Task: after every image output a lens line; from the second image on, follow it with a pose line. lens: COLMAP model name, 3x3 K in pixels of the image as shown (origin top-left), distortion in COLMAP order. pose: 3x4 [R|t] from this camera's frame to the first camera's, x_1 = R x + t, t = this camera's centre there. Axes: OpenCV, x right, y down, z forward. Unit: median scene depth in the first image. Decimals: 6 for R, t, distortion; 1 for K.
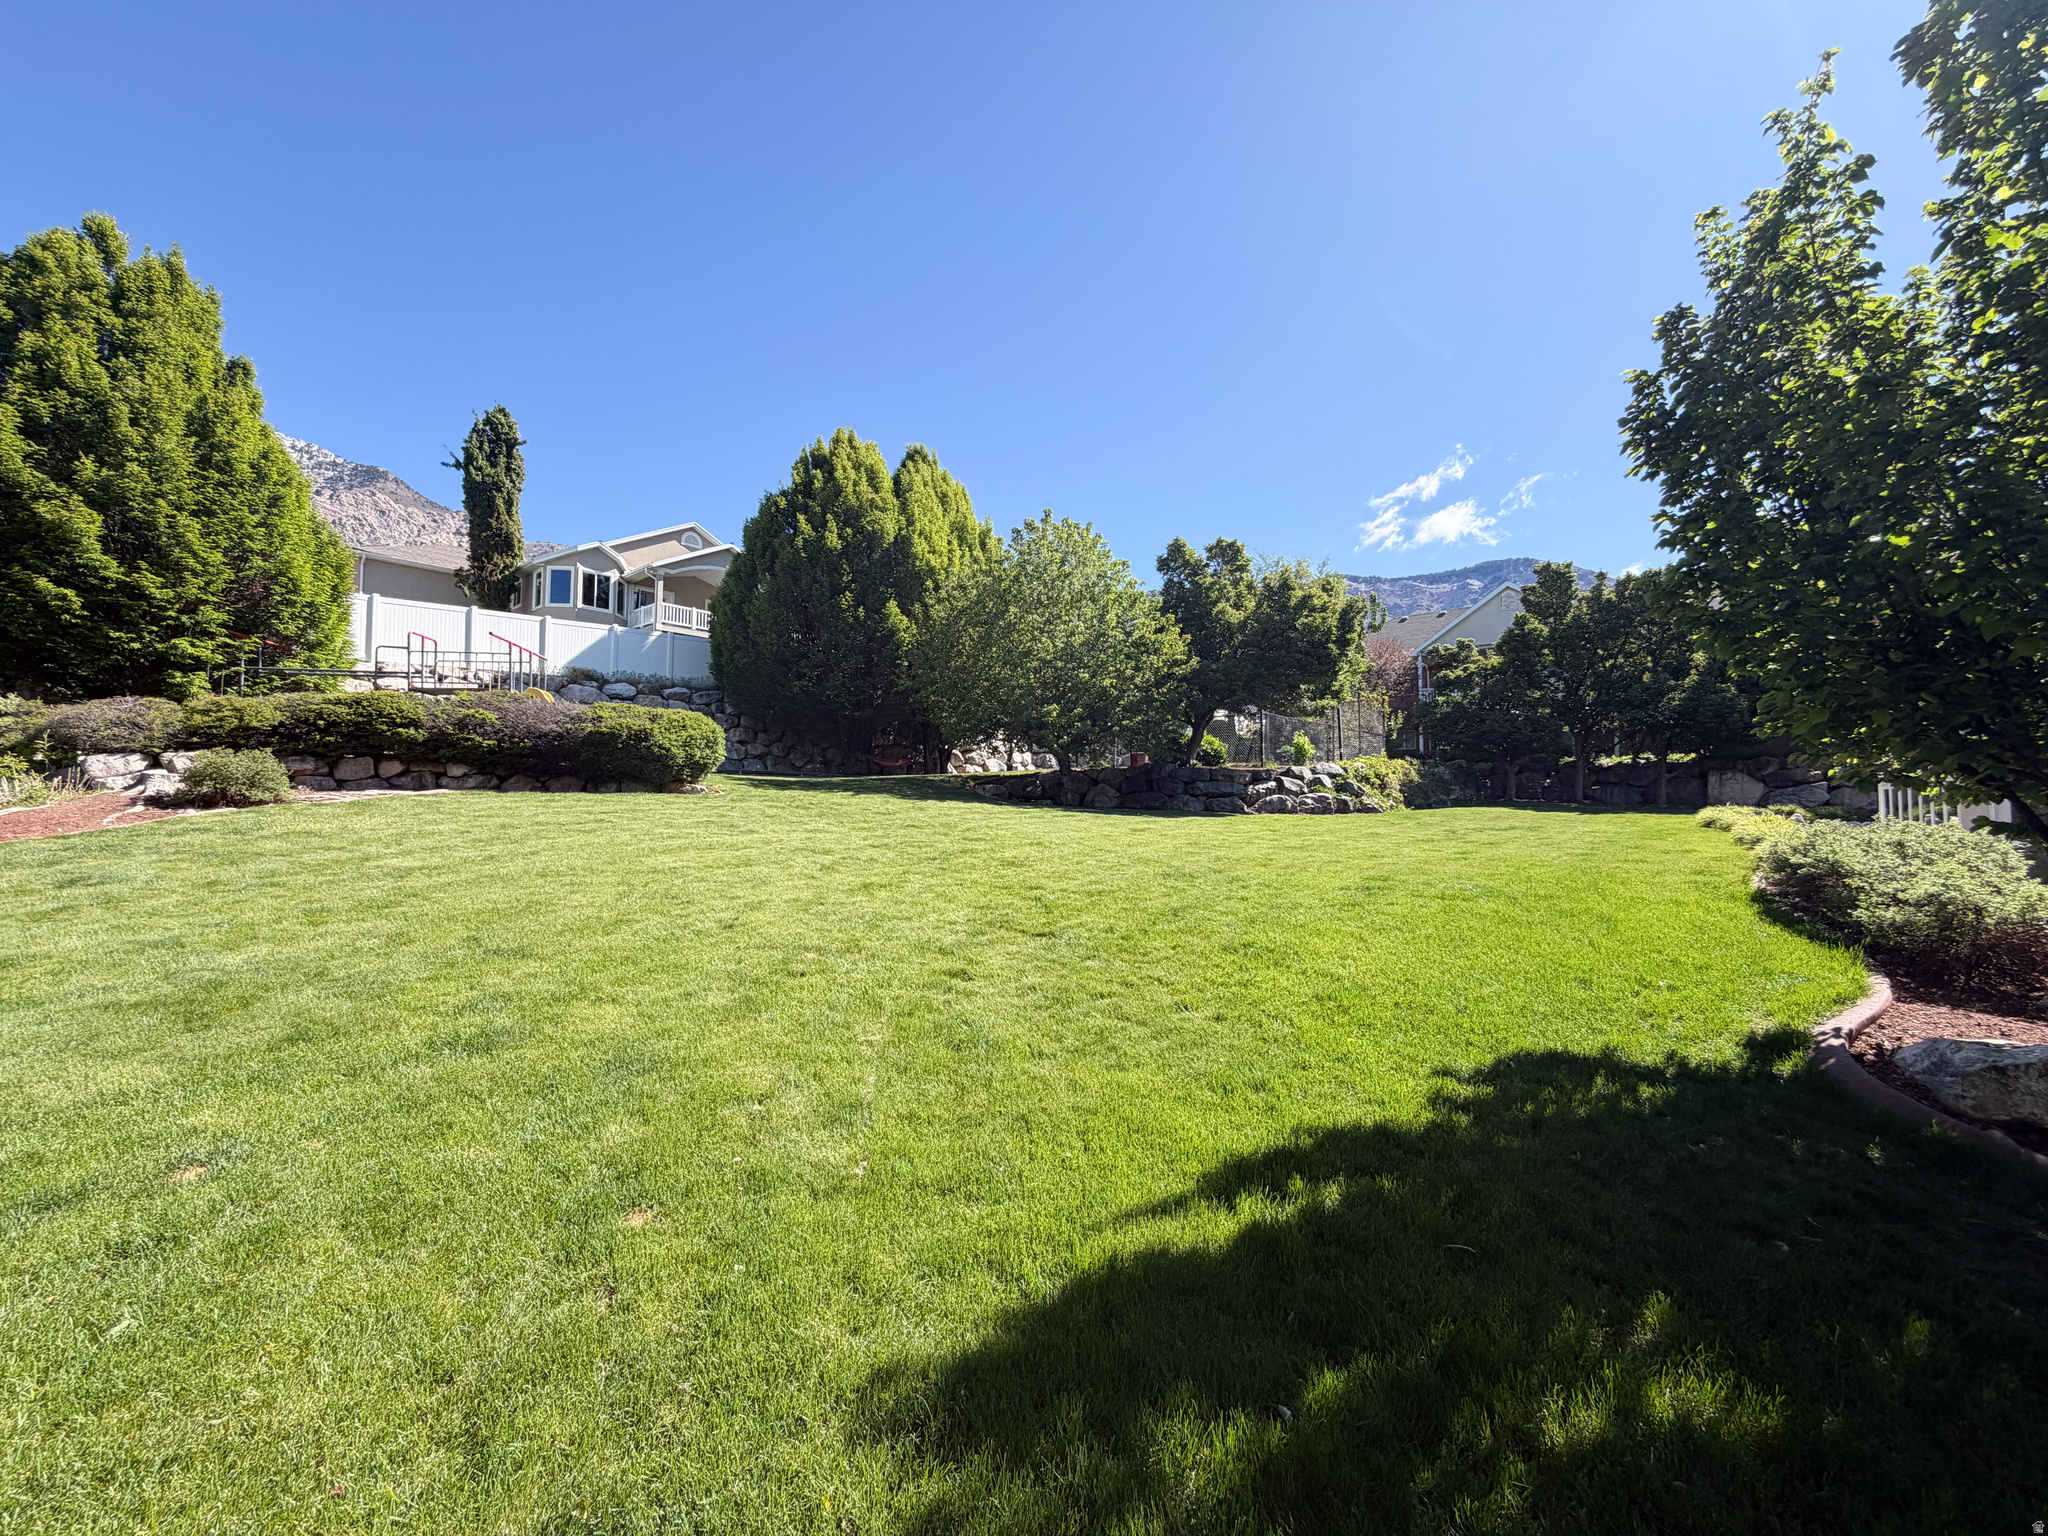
lens RADIAL K [[823.5, 0, 1027.8], [0, 823.5, 752.1], [0, 0, 1]] dist [-0.001613, -0.000121]
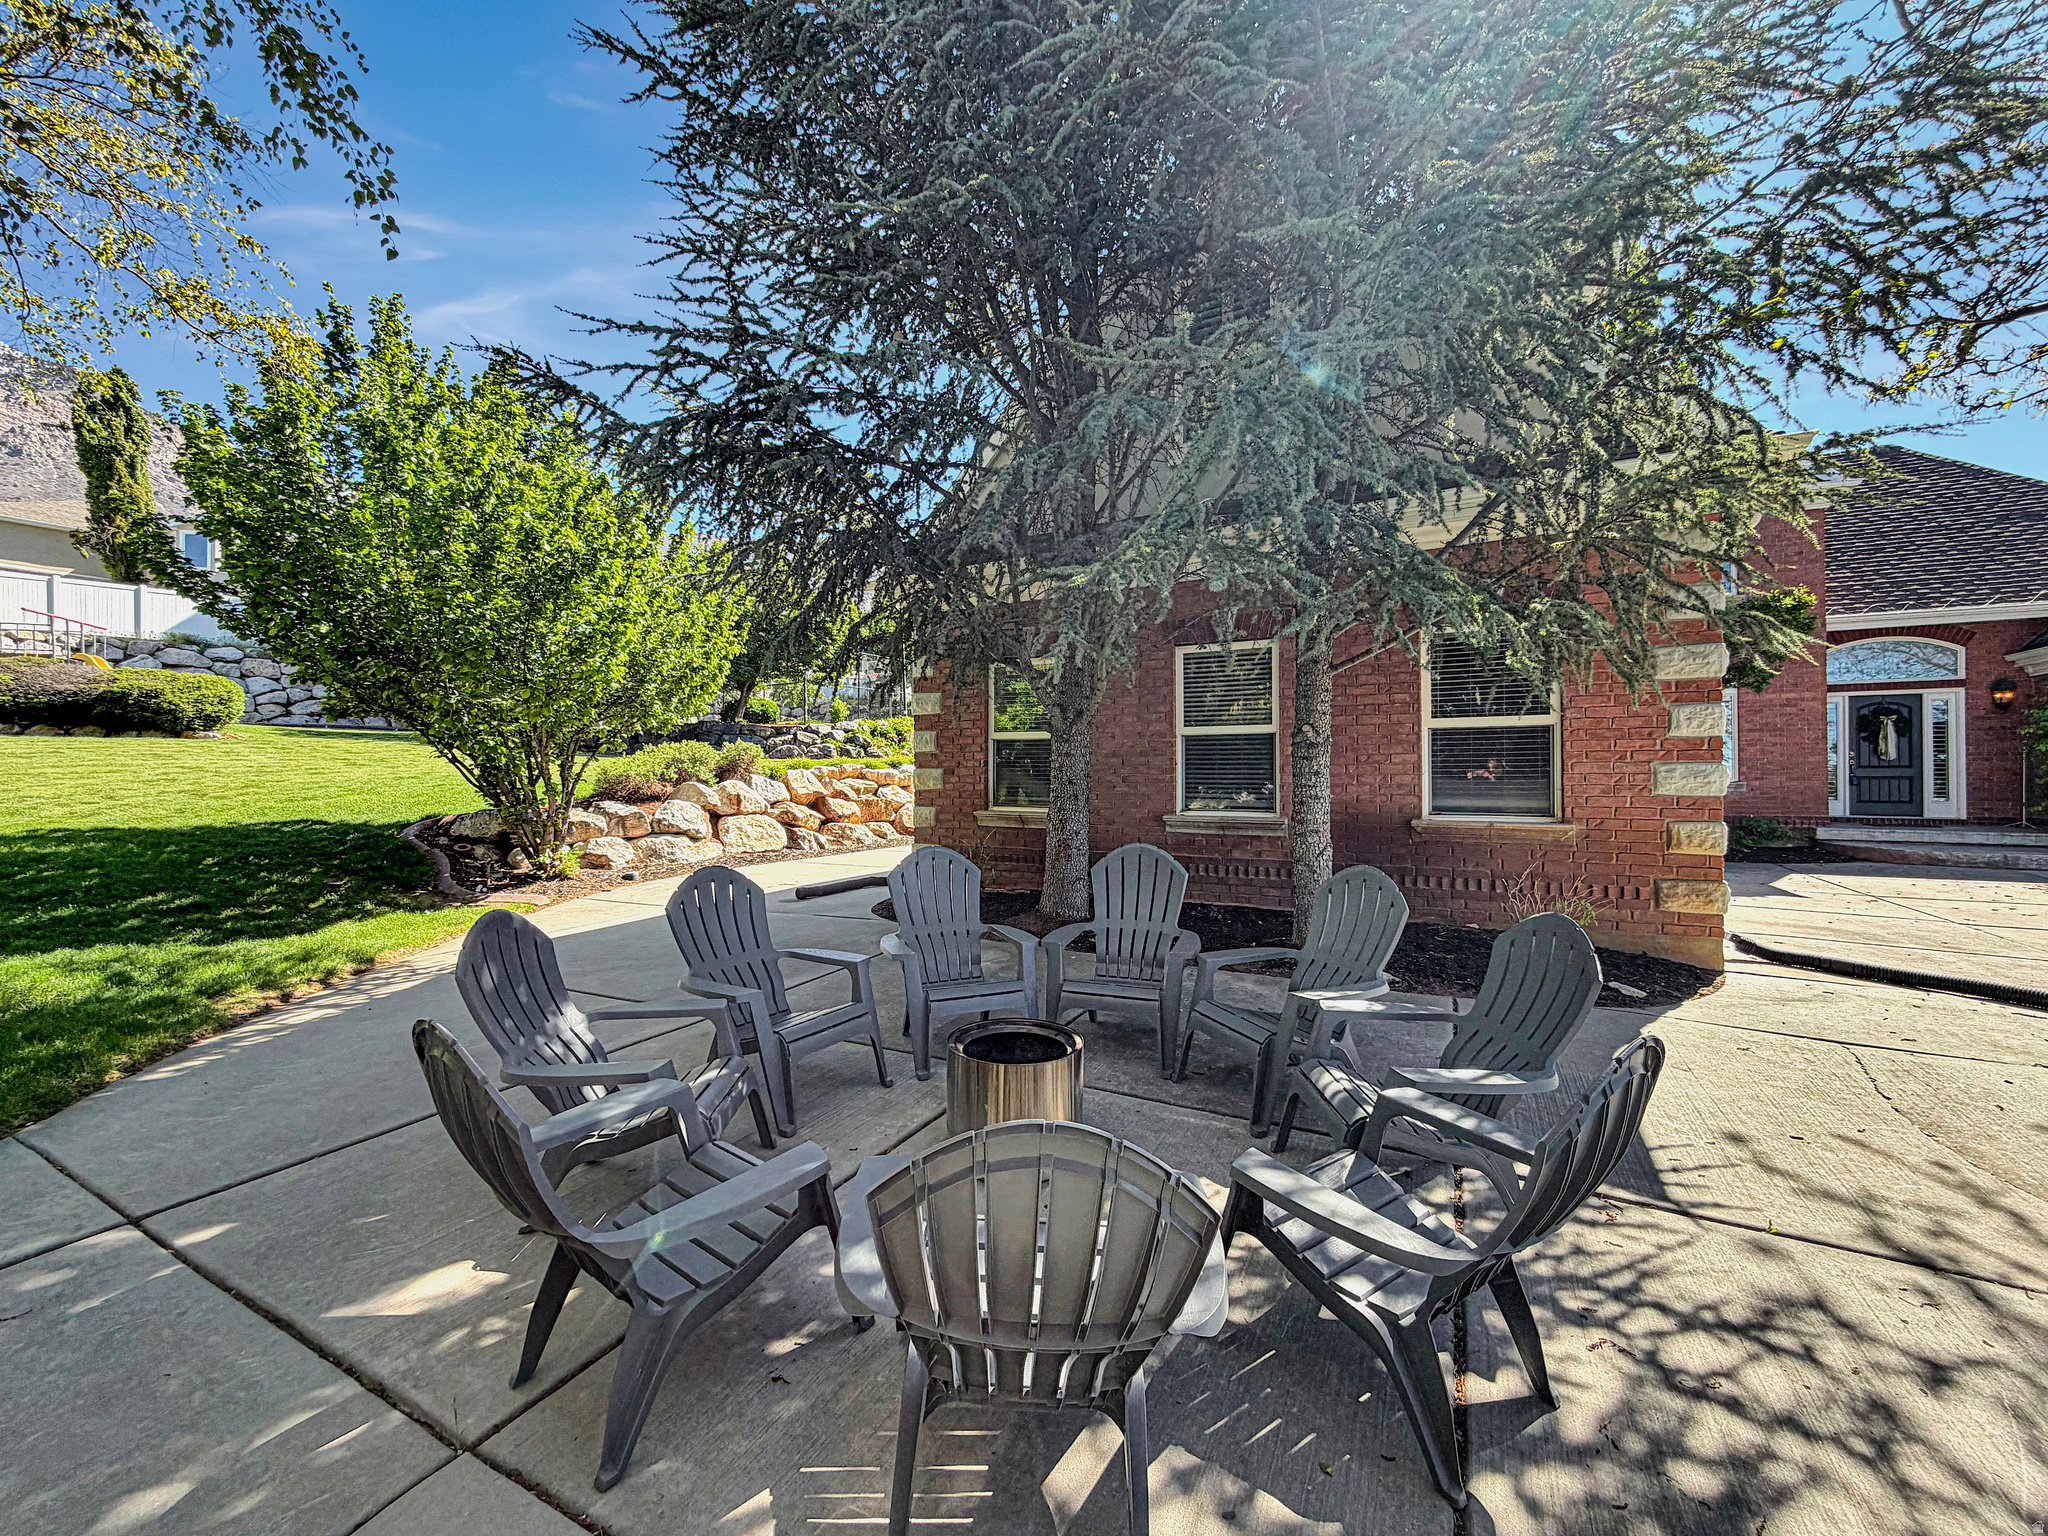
lens RADIAL K [[823.5, 0, 1028.1], [0, 823.5, 769.9], [0, 0, 1]] dist [-0.001613, -0.000121]
pose [[0.984369, -0.005403, 0.176038, 0.399269], [-0.005942, 0.997941, 0.063857, 0.004943], [-0.176021, -0.063904, 0.982310, -0.317892]]
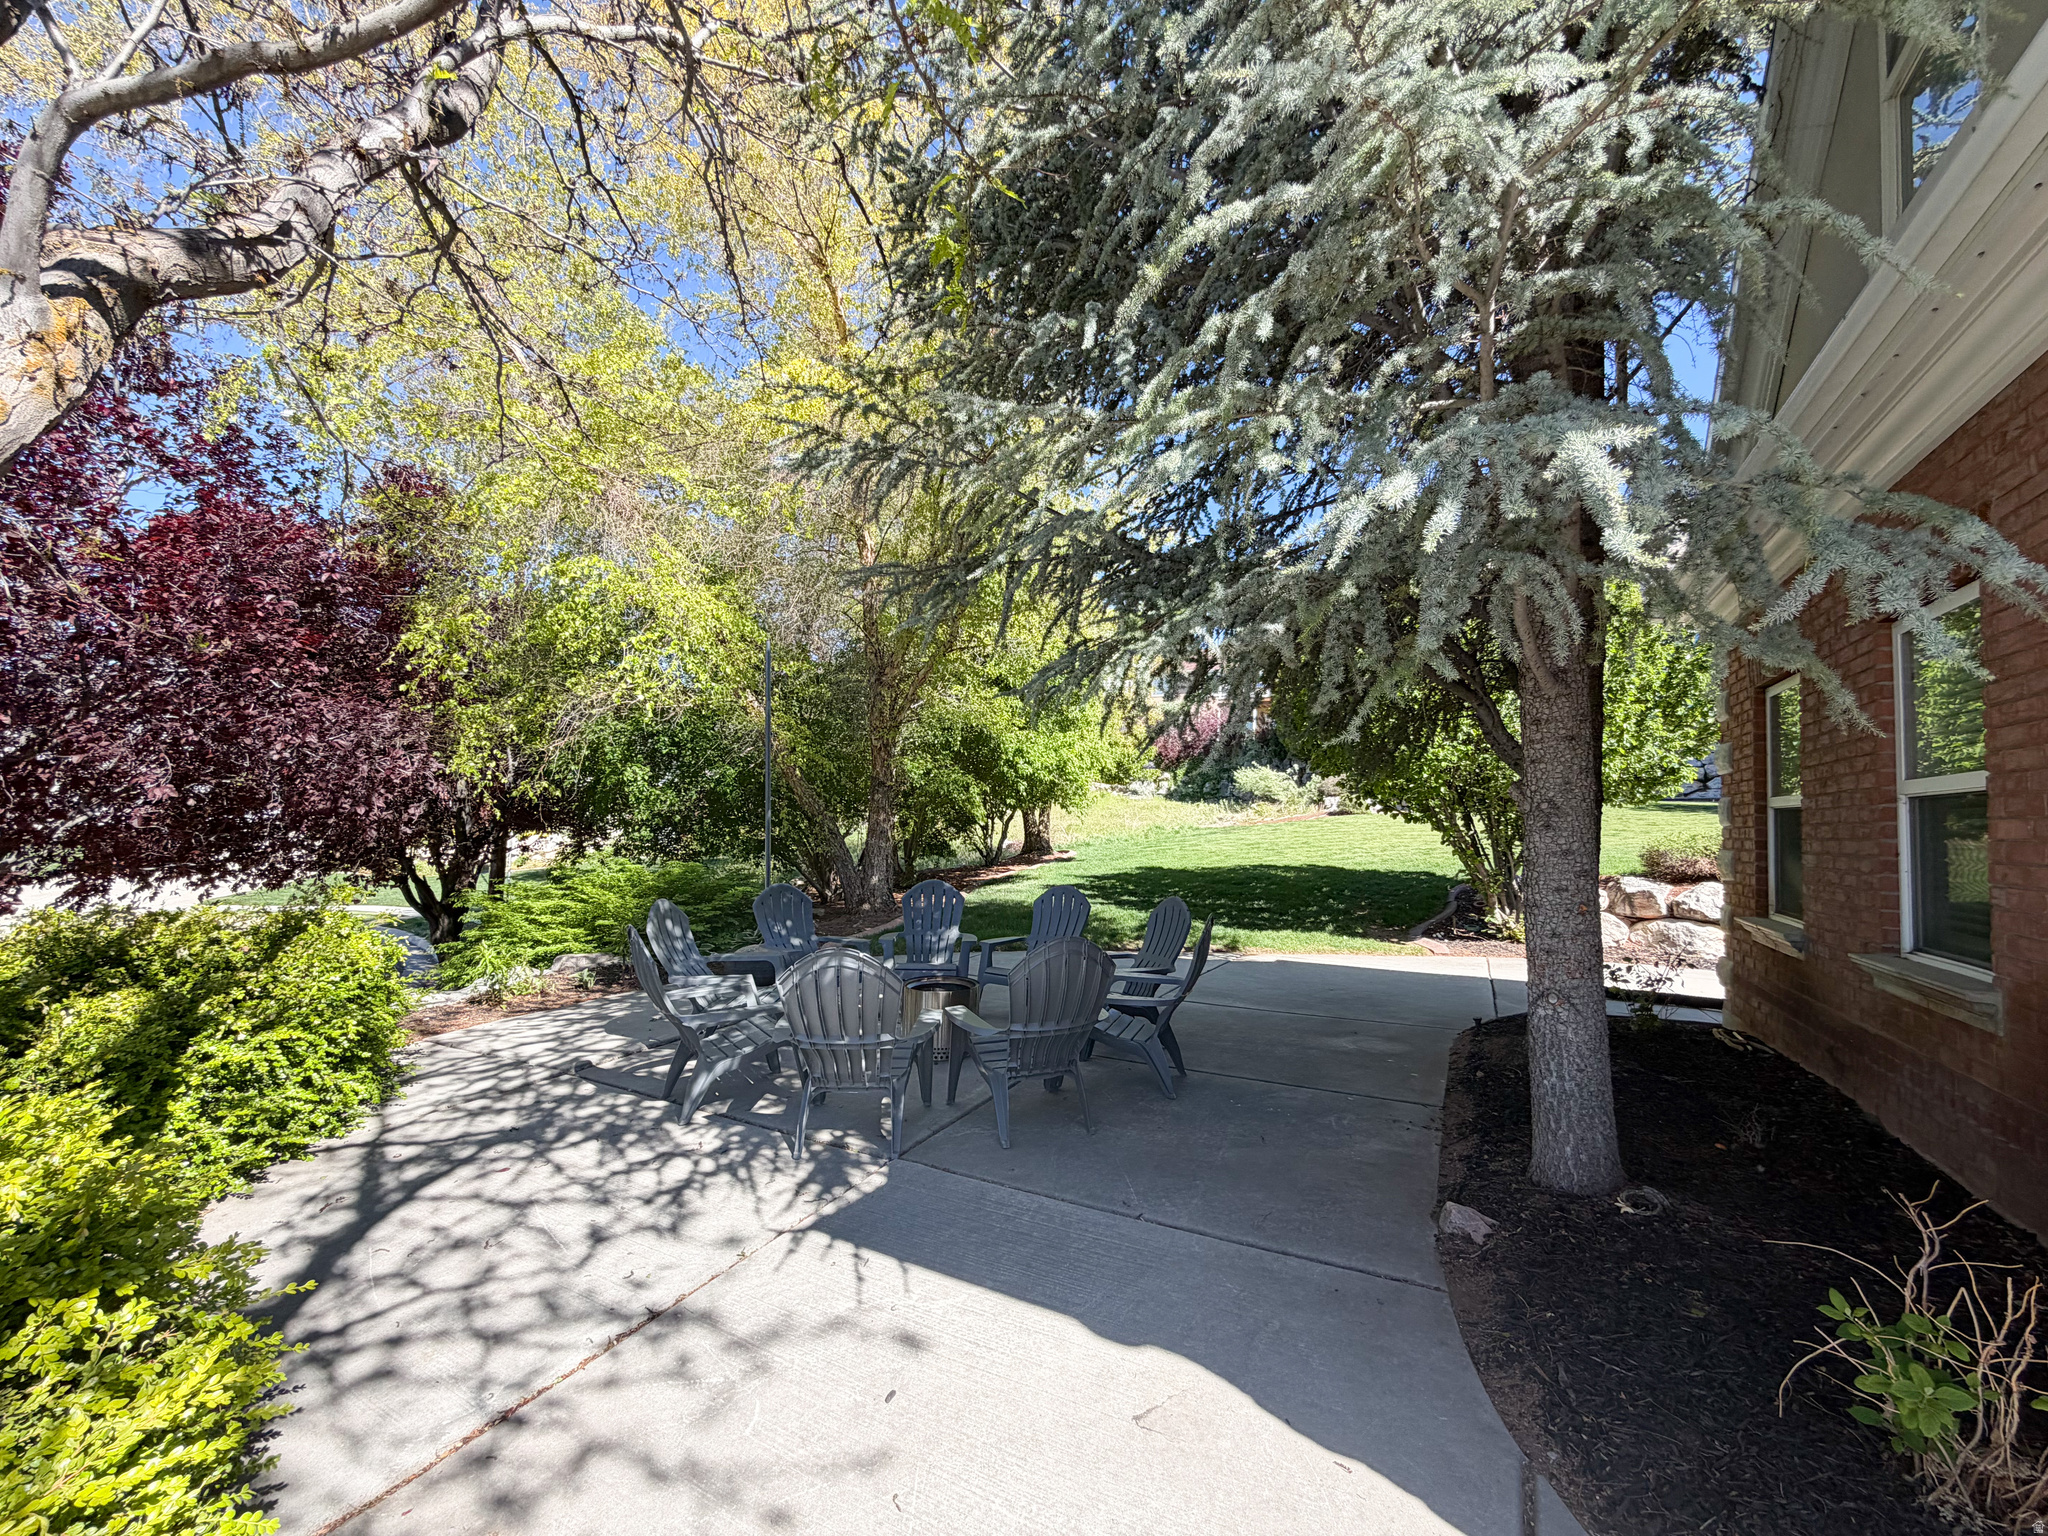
lens RADIAL K [[823.5, 0, 1029.3], [0, 823.5, 776.1], [0, 0, 1]] dist [-0.001613, -0.000121]
pose [[0.165414, -0.052413, -0.984831, 0.637320], [0.032777, 0.998327, -0.047626, 0.009401], [0.985679, -0.024402, 0.166855, -0.212670]]
